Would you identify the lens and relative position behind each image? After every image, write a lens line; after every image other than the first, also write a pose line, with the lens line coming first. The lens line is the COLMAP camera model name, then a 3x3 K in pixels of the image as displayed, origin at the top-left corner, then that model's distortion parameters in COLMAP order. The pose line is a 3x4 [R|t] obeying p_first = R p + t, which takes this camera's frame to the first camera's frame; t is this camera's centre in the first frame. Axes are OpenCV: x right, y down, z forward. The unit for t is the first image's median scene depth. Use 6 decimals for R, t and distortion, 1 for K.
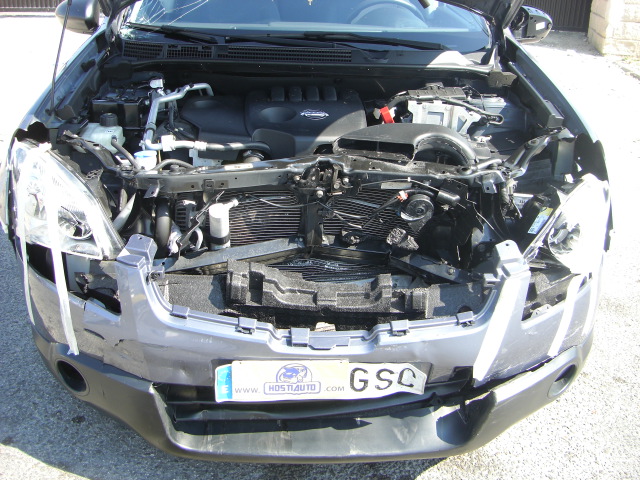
lens RADIAL K [[724.7, 0, 318.2], [0, 724.7, 197.3], [0, 0, 1]] dist [-0.204034, 0.182103]
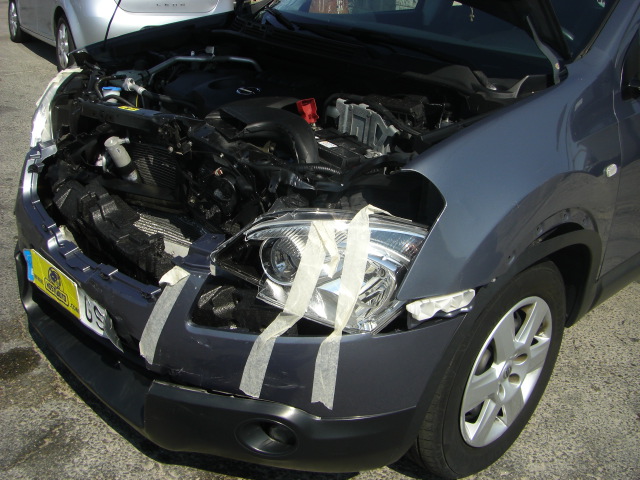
lens RADIAL K [[724.7, 0, 318.2], [0, 724.7, 197.3], [0, 0, 1]] dist [-0.204034, 0.182103]
pose [[0.663243, 0.270361, -0.697863, 0.919606], [-0.323210, 0.944503, 0.058736, -0.071851], [0.675014, 0.186600, 0.713819, 0.416895]]
